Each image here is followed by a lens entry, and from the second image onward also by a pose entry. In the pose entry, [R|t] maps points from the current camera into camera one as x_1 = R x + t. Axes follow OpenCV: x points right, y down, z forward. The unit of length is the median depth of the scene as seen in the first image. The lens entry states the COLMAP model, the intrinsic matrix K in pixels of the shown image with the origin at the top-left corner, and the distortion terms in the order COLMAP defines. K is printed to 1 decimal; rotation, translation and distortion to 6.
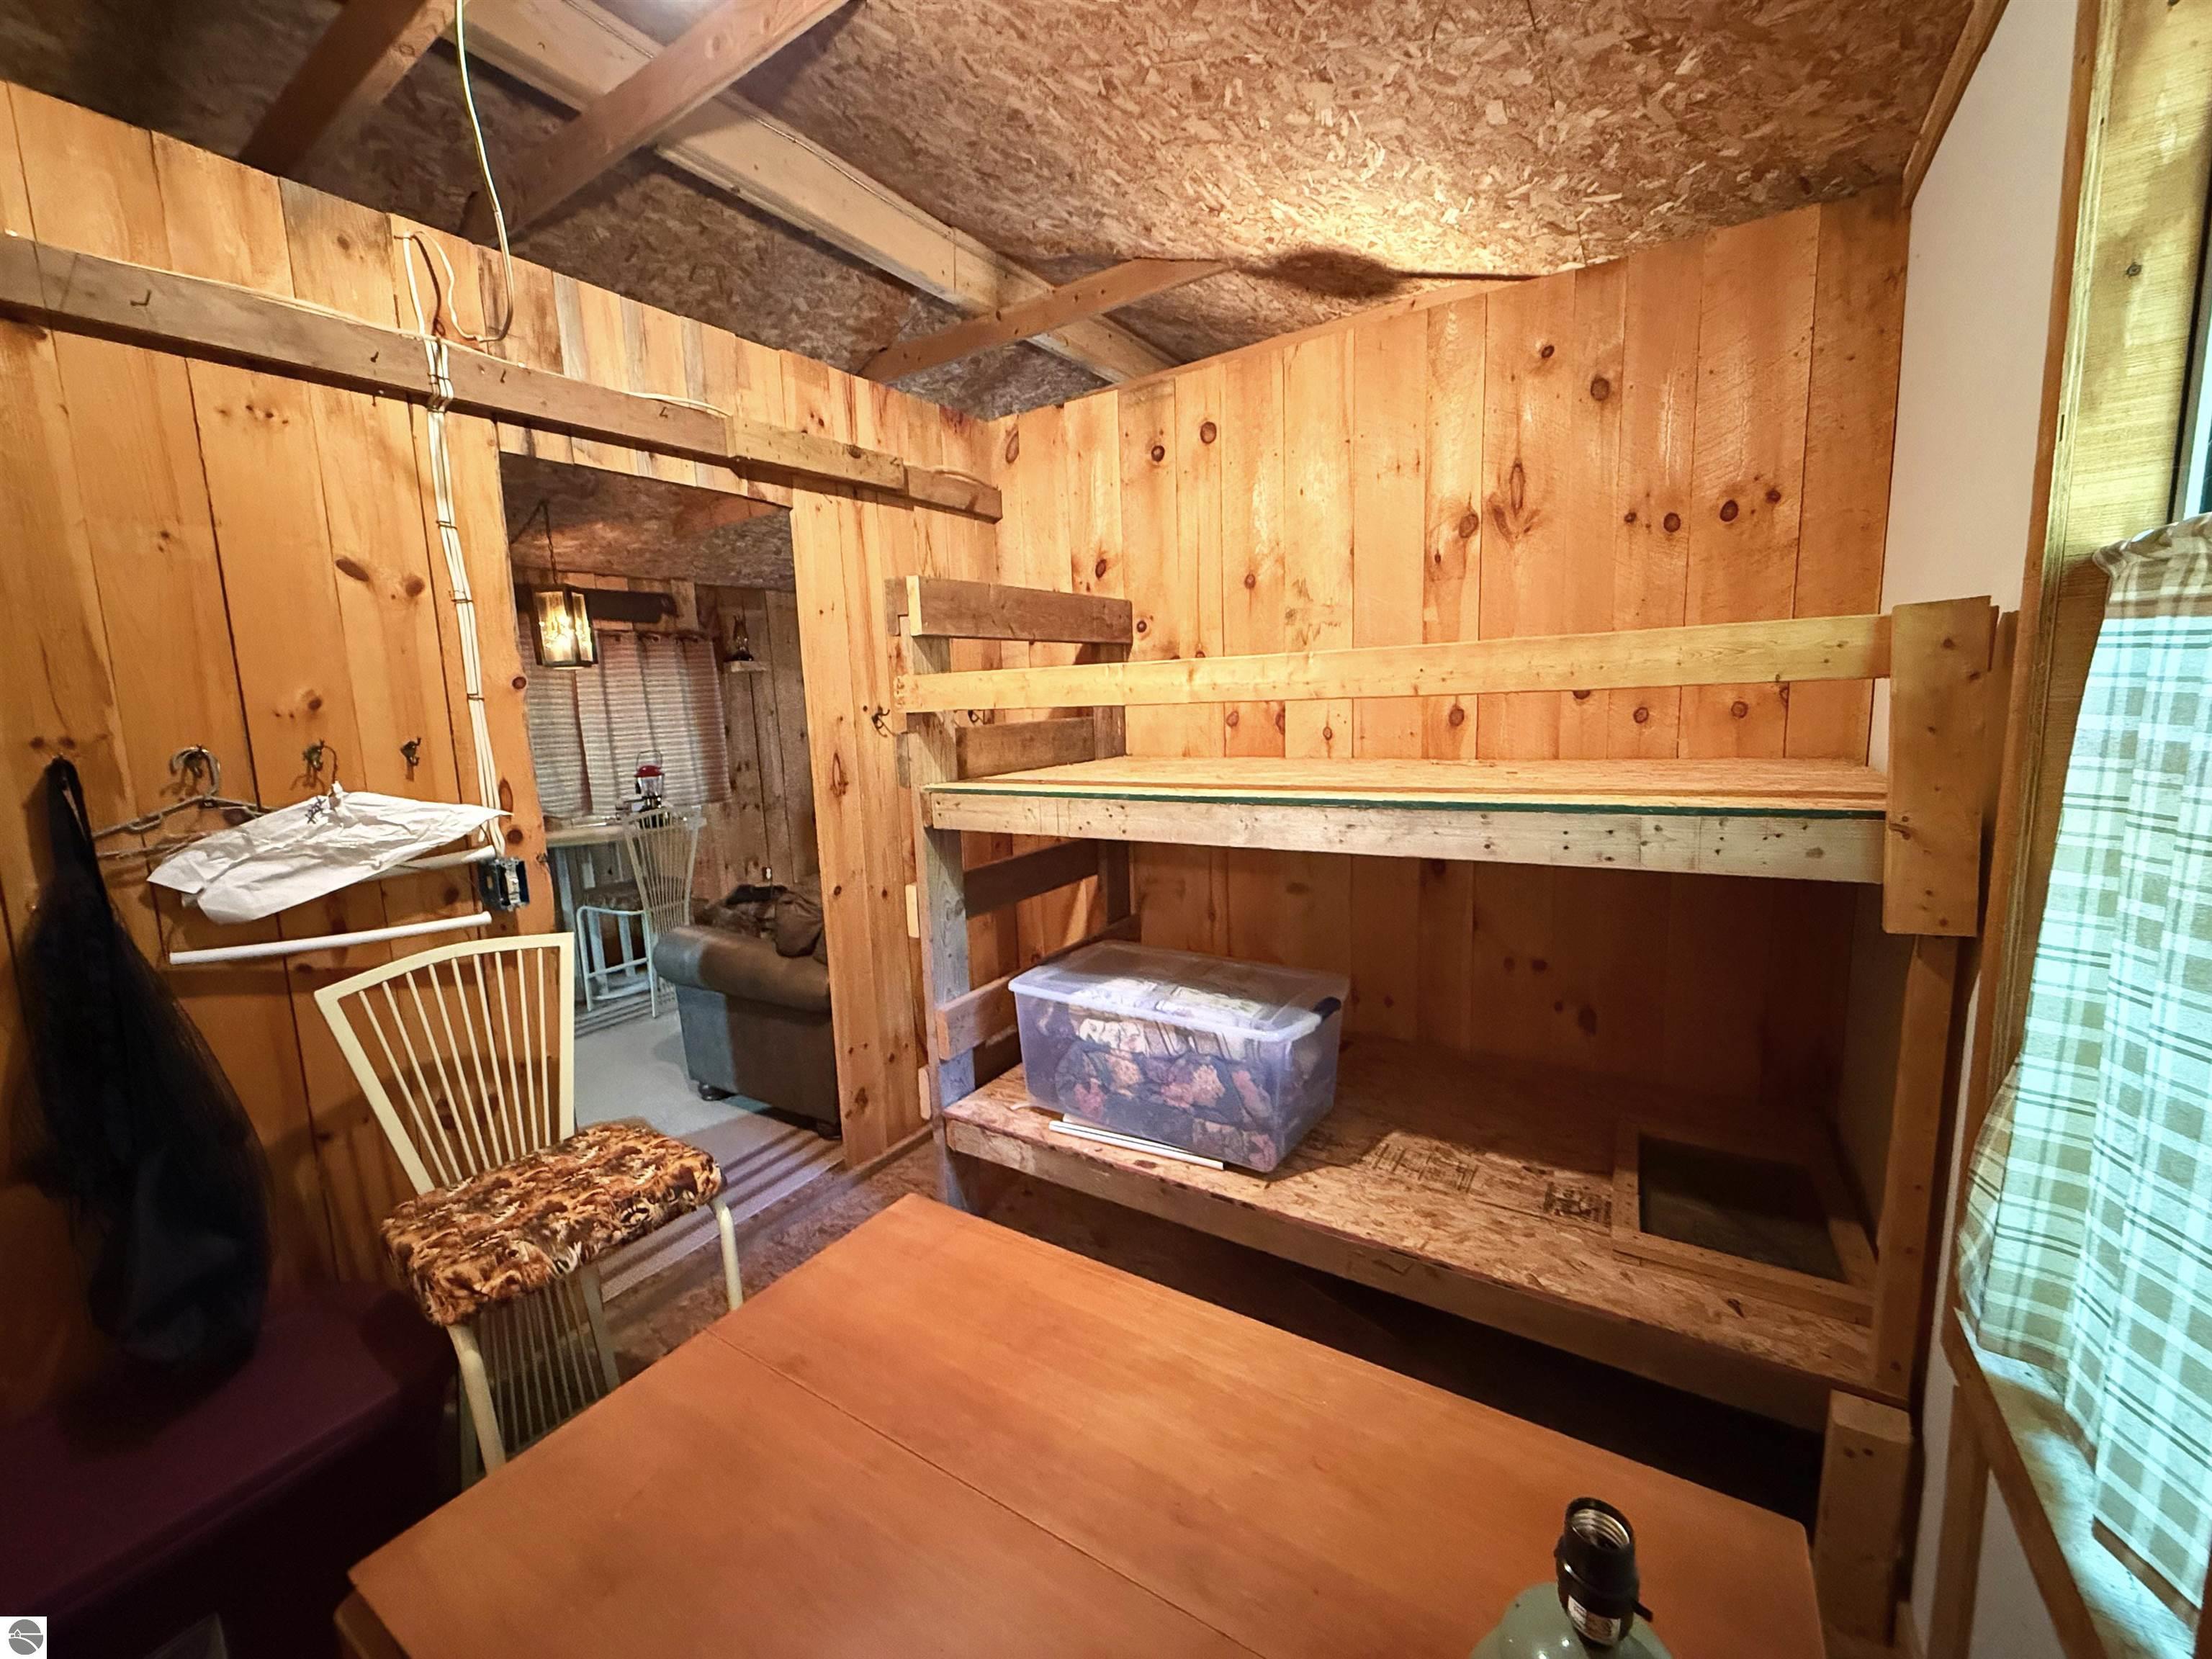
lens RADIAL K [[882.6, 0, 1108.5], [0, 882.6, 820.3], [0, 0, 1]] dist [-0.002573, 0.000596]
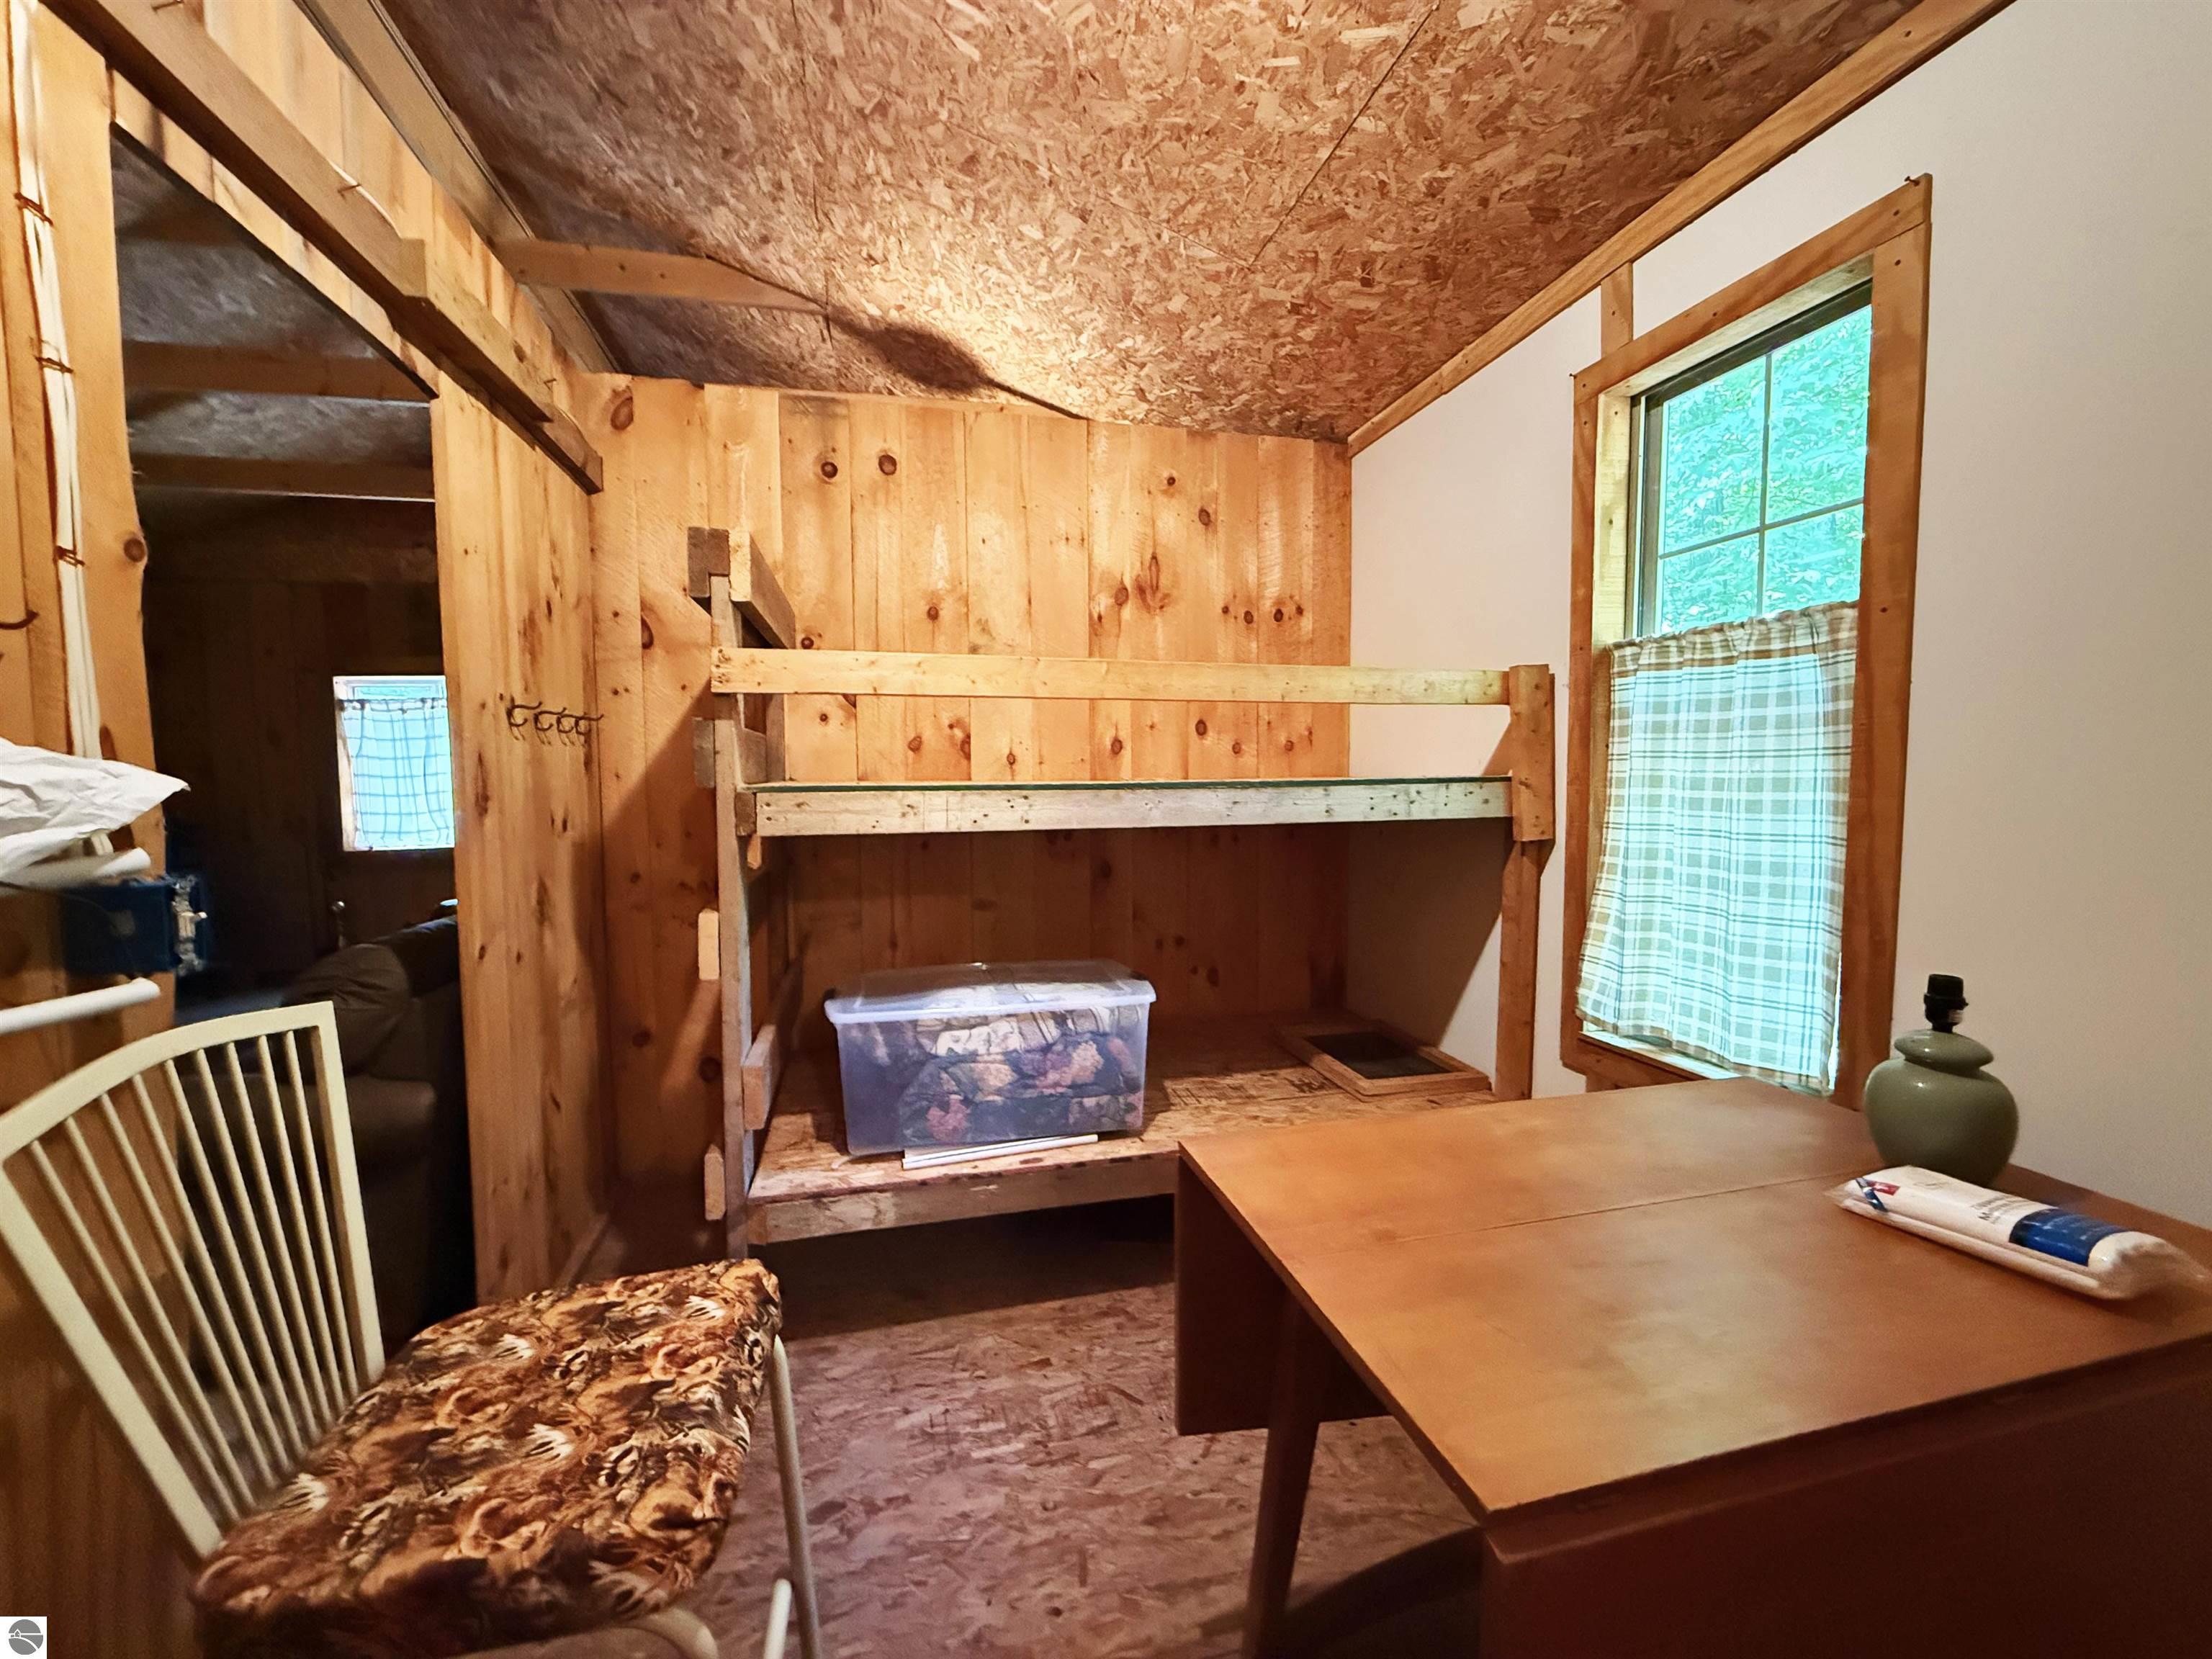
lens RADIAL K [[882.6, 0, 1095.8], [0, 882.6, 823.2], [0, 0, 1]] dist [-0.002573, 0.000596]
pose [[0.683635, -0.005212, 0.729805, -0.607202], [0.080371, 0.994430, -0.068185, 0.081701], [-0.725385, 0.105269, 0.680246, 0.222716]]
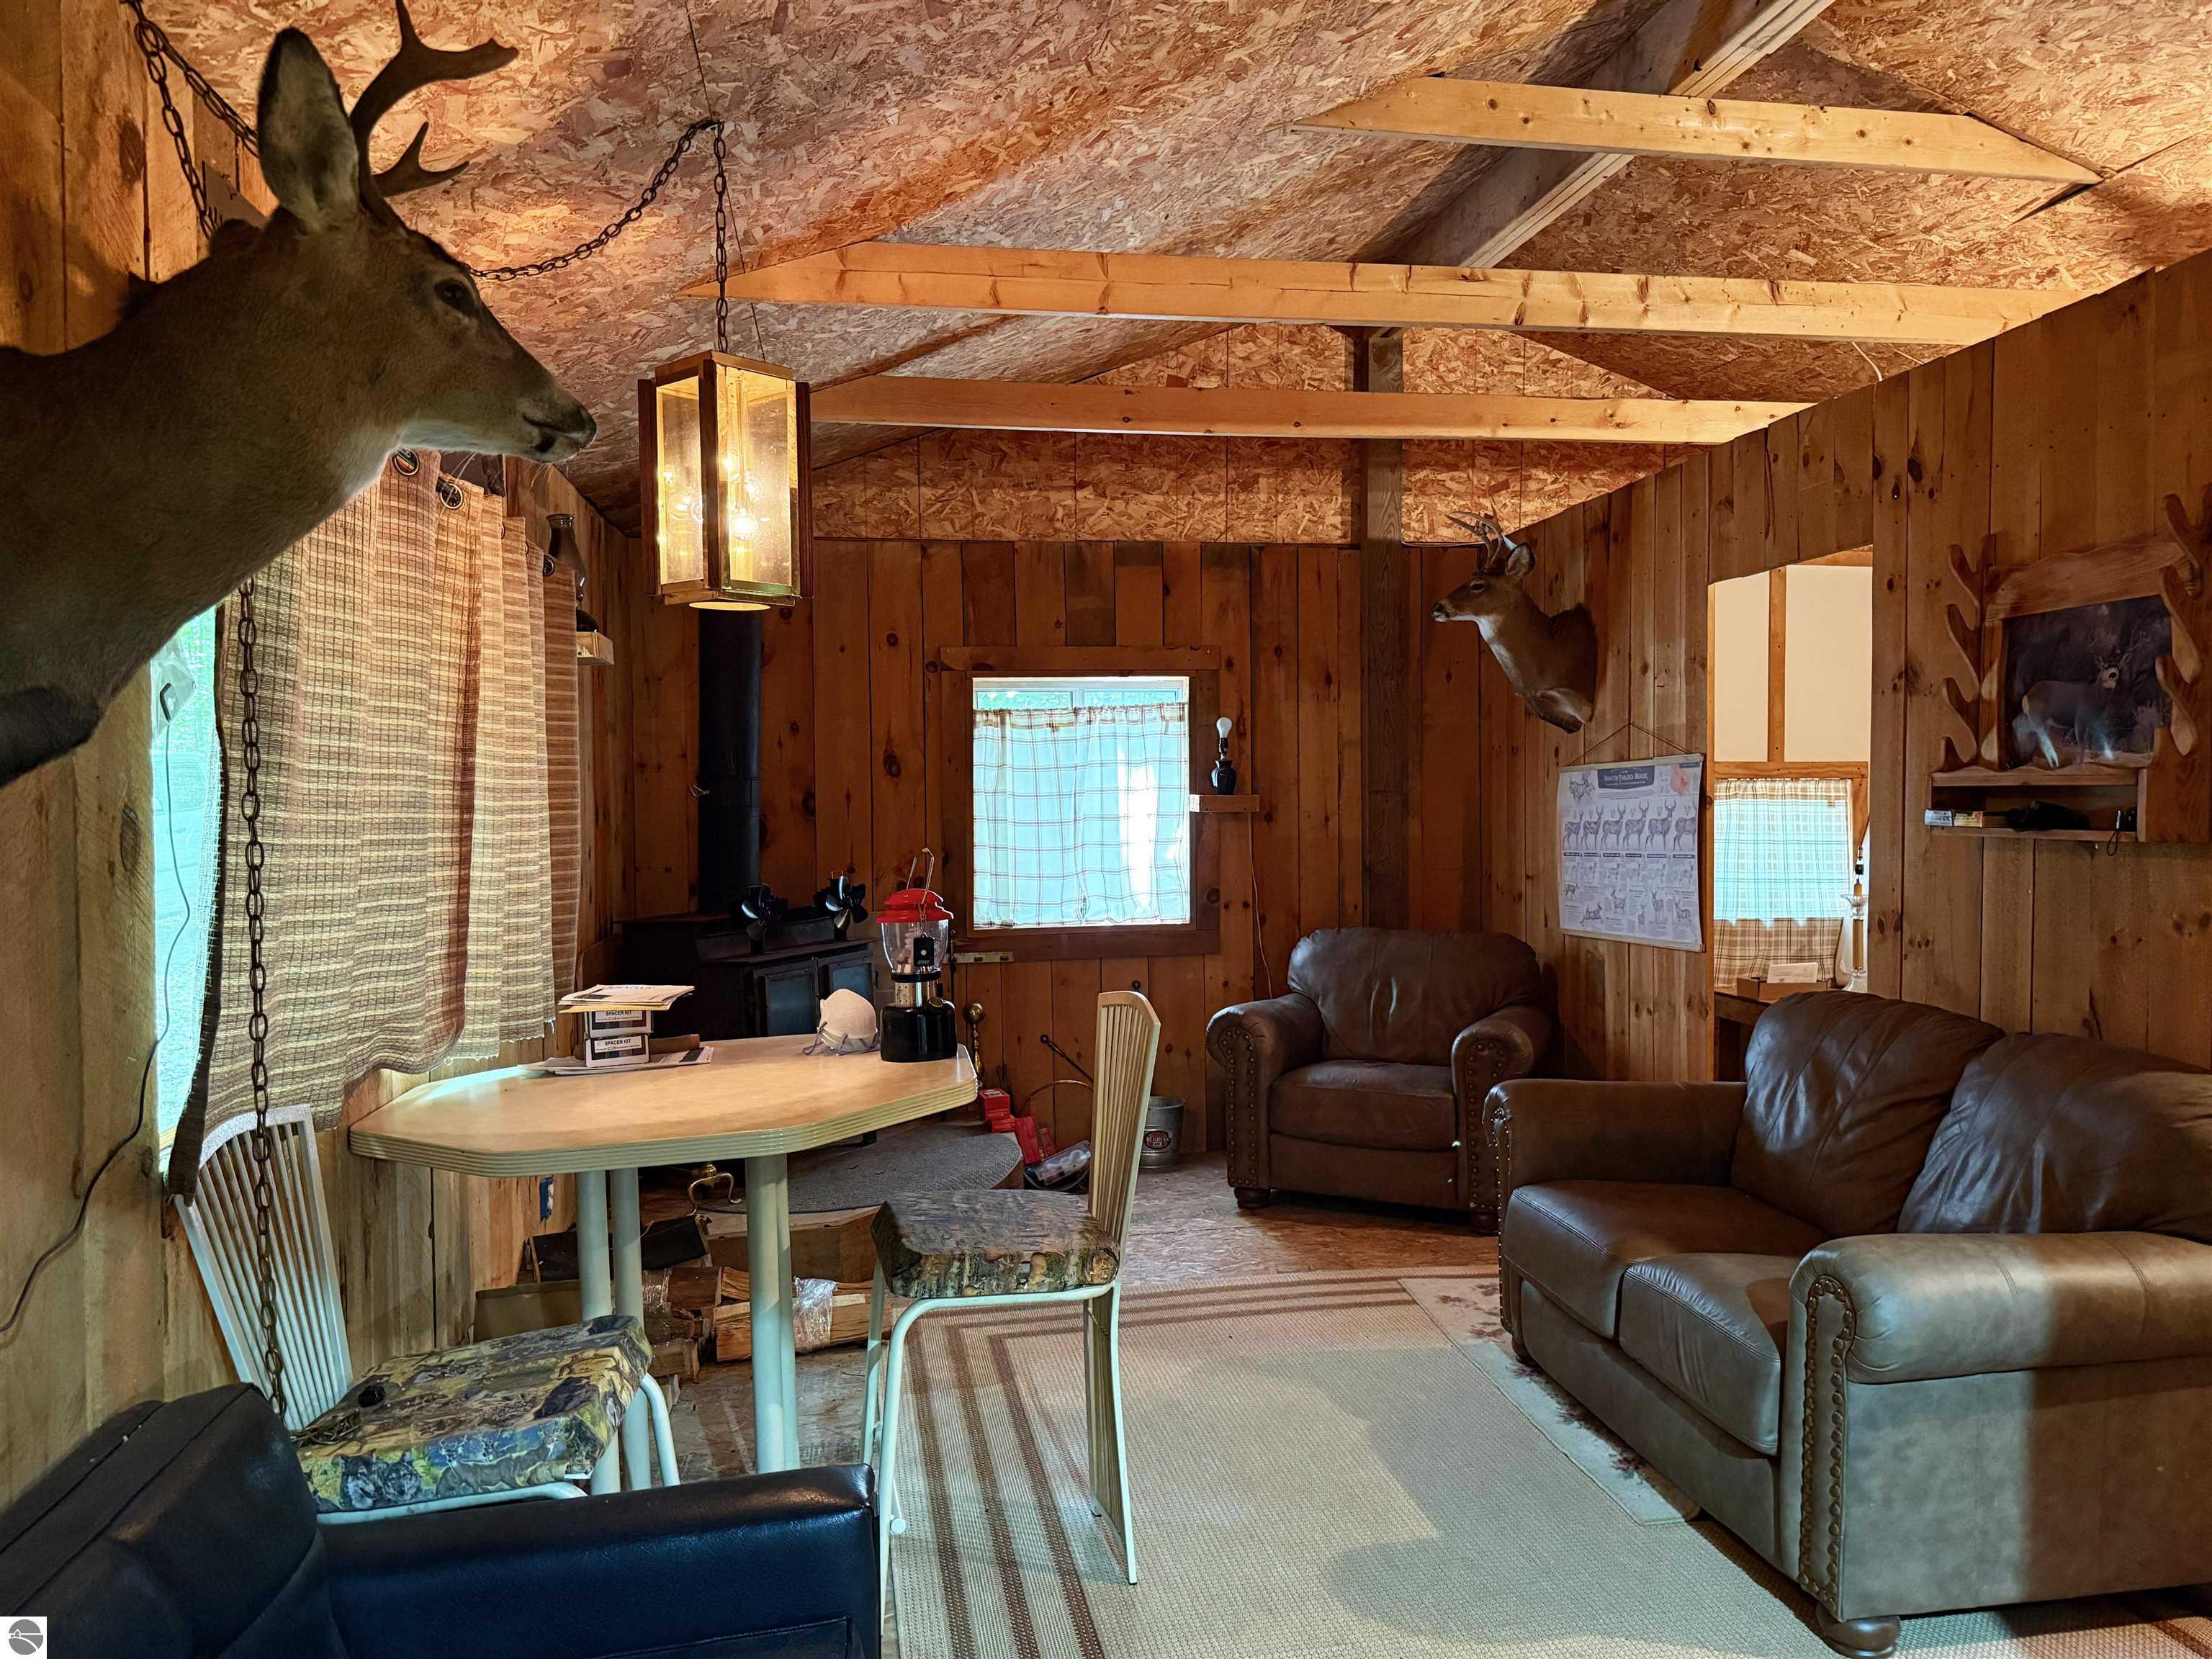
lens RADIAL K [[1541.6, 0, 997.4], [0, 1541.6, 838.2], [0, 0, 1]] dist [0.023351, -0.033862]
pose [[0.774212, 0.029117, 0.632256, -2.000661], [0.044728, 0.993927, -0.100544, -0.039951], [-0.631344, 0.106122, 0.768208, 1.031198]]
